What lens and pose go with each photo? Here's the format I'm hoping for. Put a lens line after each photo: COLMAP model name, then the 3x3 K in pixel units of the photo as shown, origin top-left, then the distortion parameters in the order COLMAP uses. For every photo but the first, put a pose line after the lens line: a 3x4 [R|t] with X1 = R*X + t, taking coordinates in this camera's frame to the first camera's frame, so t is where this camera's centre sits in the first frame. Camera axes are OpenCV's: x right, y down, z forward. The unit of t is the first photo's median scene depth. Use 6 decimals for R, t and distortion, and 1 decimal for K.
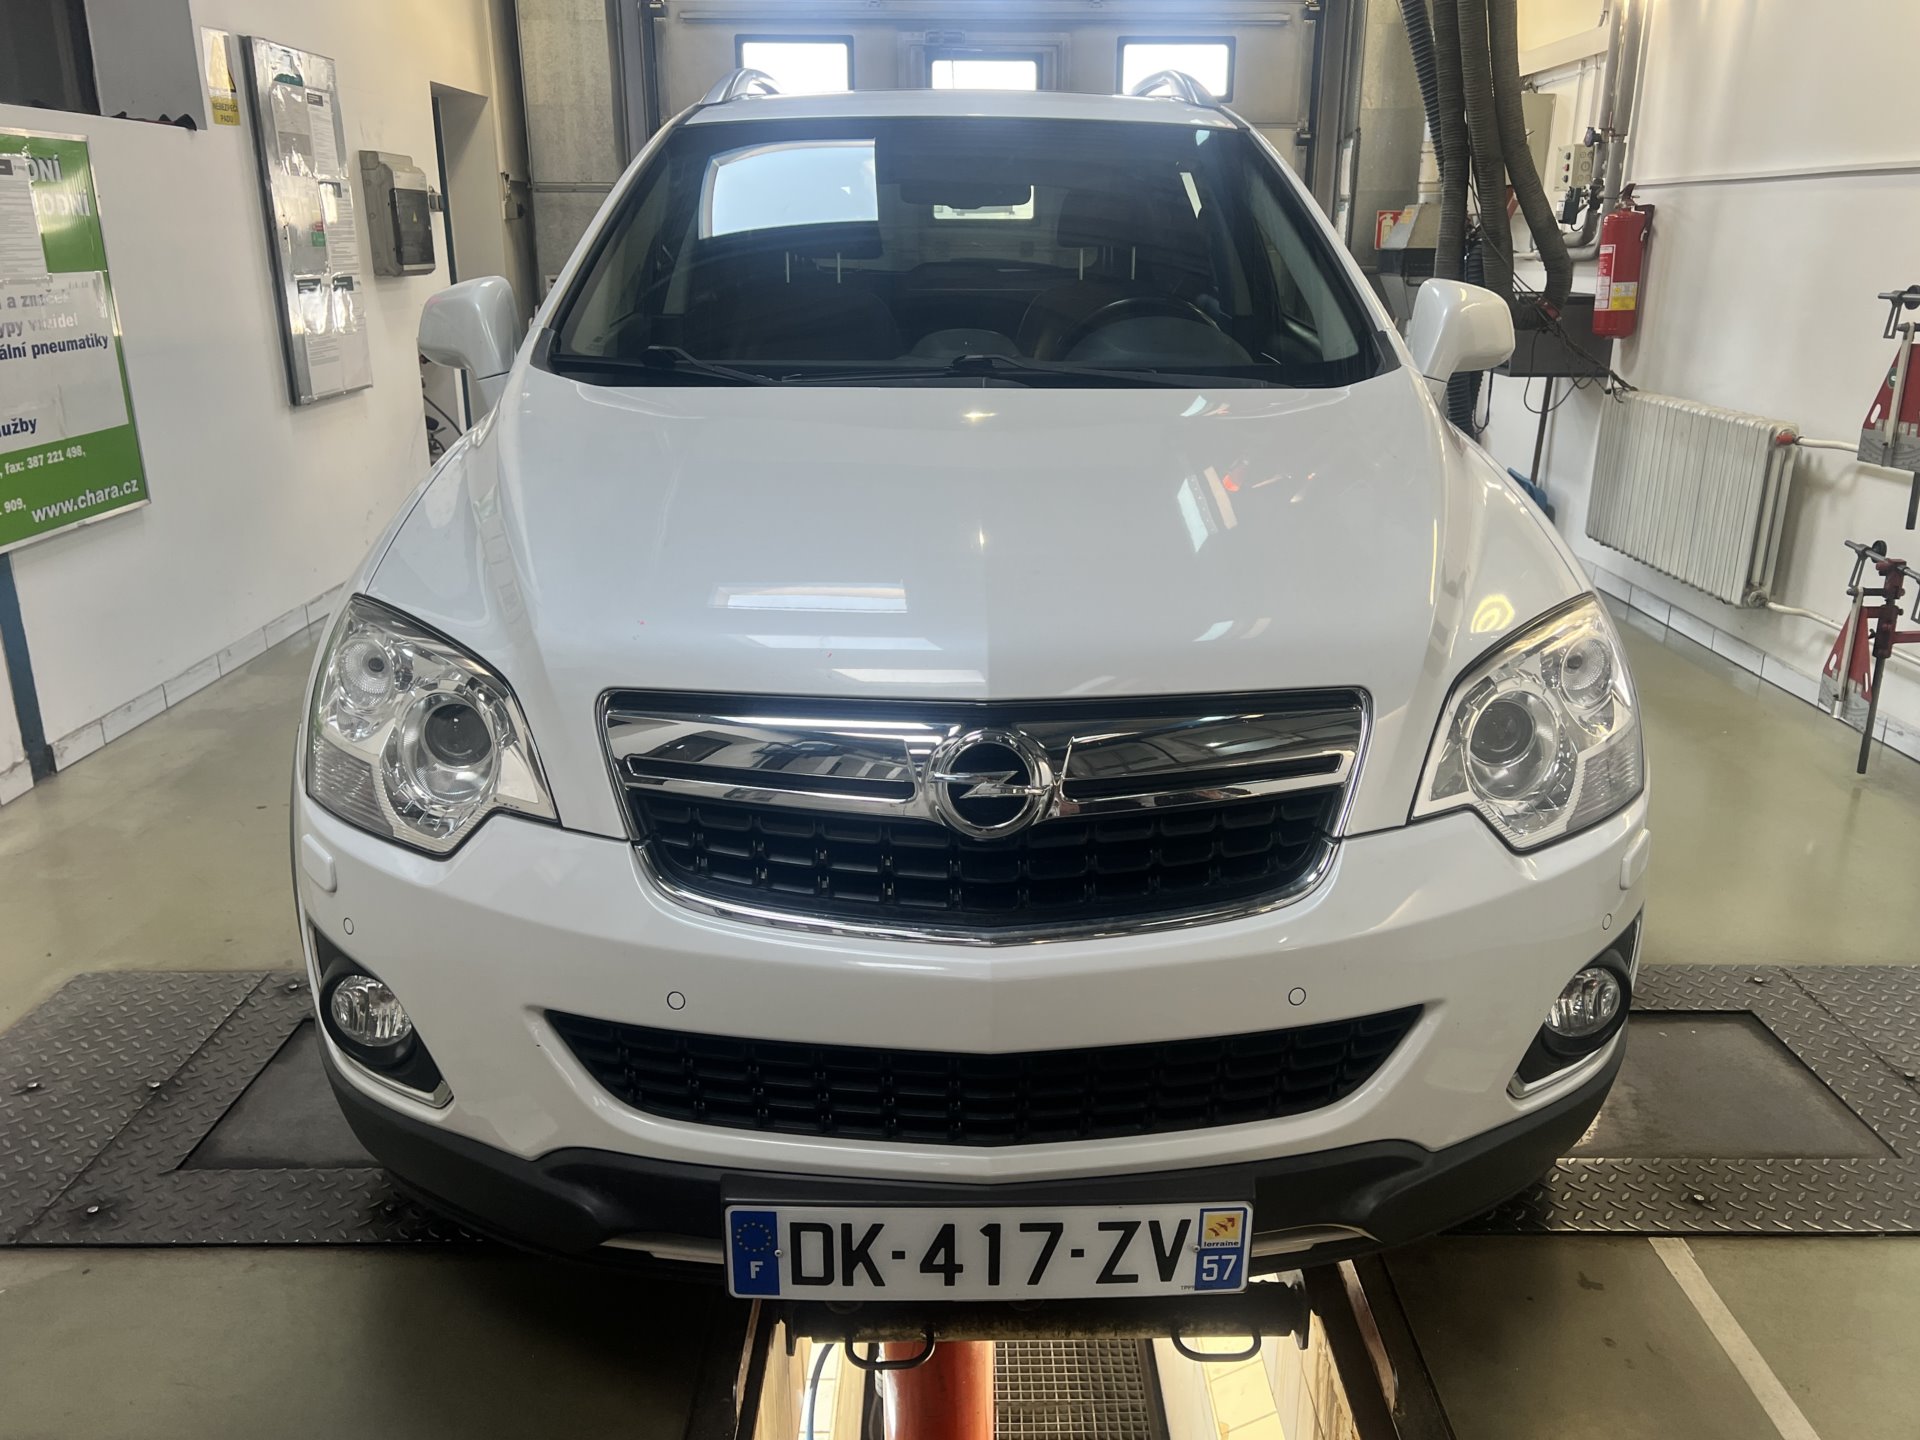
lens RADIAL K [[1488.1, 0, 963.7], [0, 1488.1, 674.0], [0, 0, 1]] dist [0.086901, -0.081212]
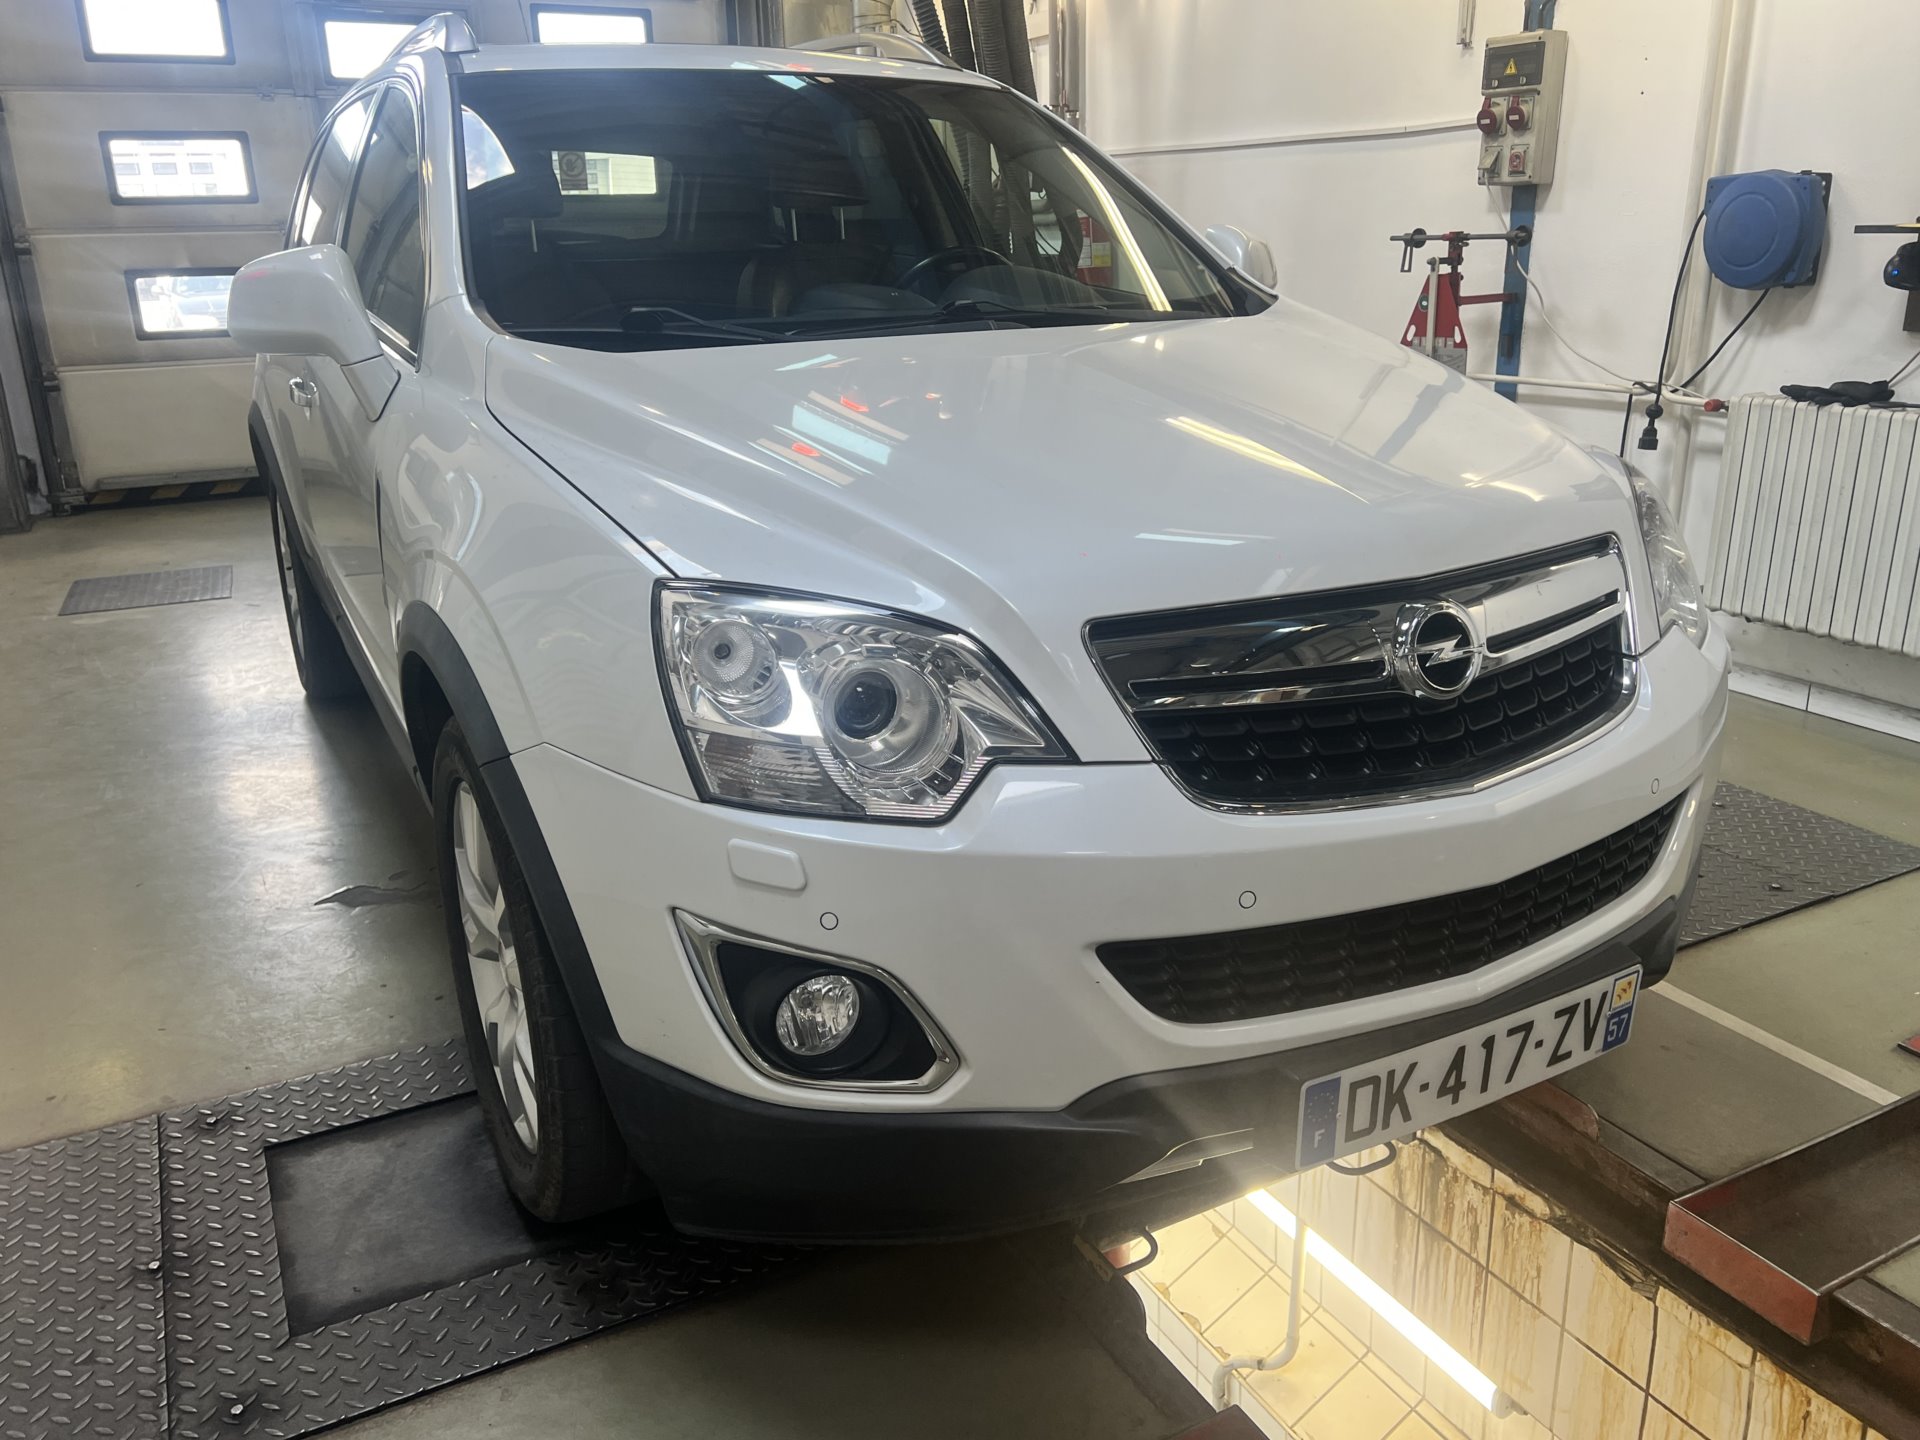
lens RADIAL K [[1517.7, 0, 957.9], [0, 1517.7, 668.2], [0, 0, 1]] dist [0.102861, -0.155441]
pose [[0.883961, -0.152216, 0.442090, -0.762273], [0.151900, 0.987727, 0.036361, -0.008075], [-0.442199, 0.035012, 0.896233, 0.129103]]
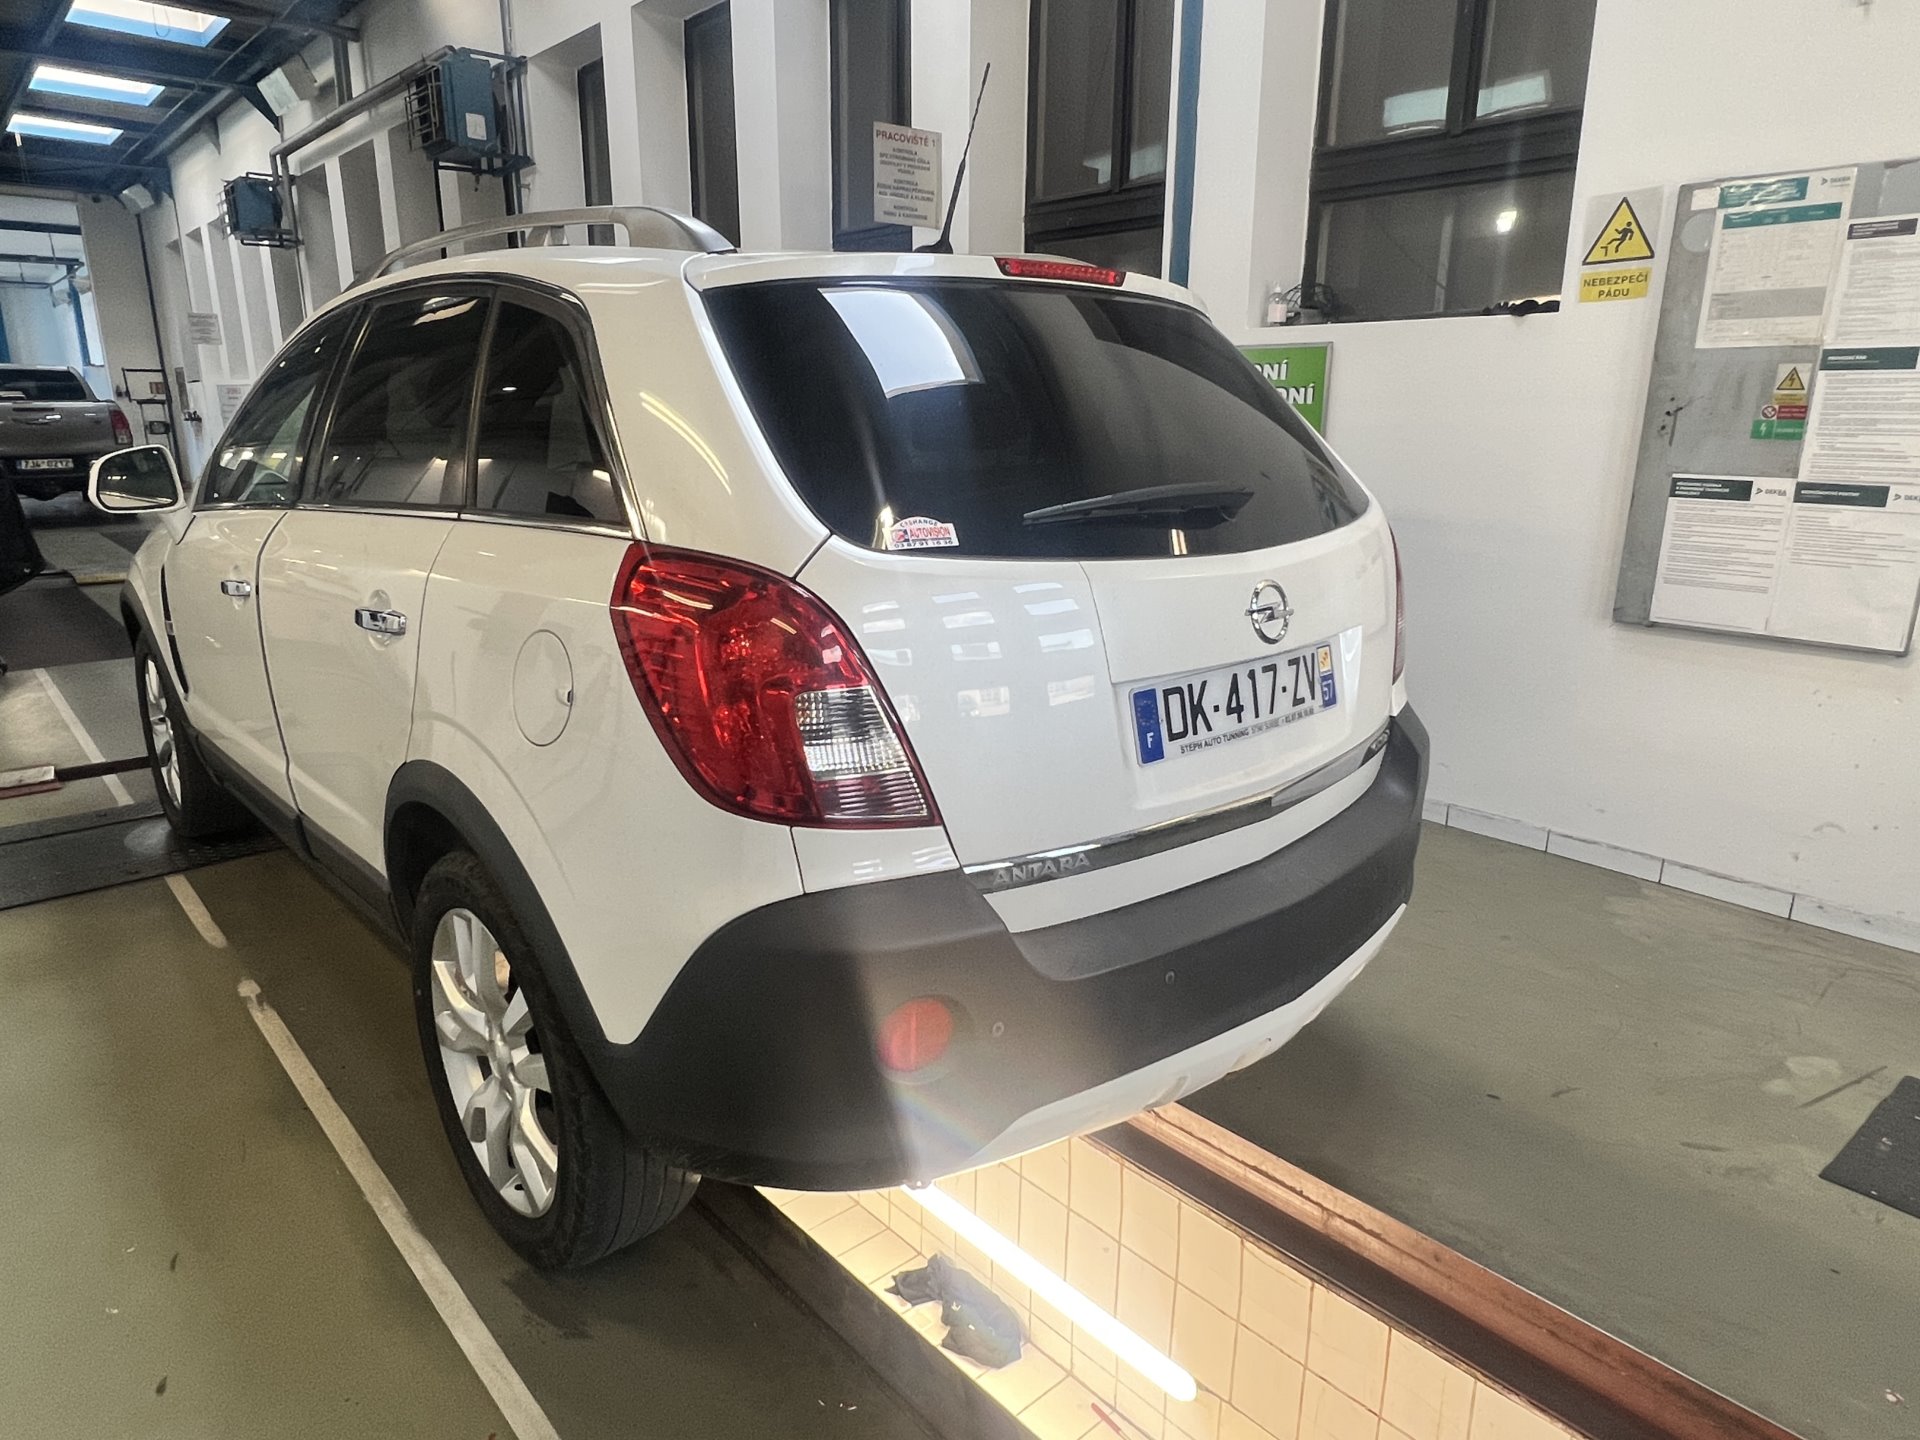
lens RADIAL K [[1175.1, 0, 960.0], [0, 1175.1, 720.0], [0, 0, 1]] dist [0.000830, 0.000297]
pose [[-0.738323, 0.167514, -0.653314, 0.957208], [-0.200109, 0.870637, 0.449385, -1.272930], [0.644078, 0.462526, -0.609290, 4.306394]]
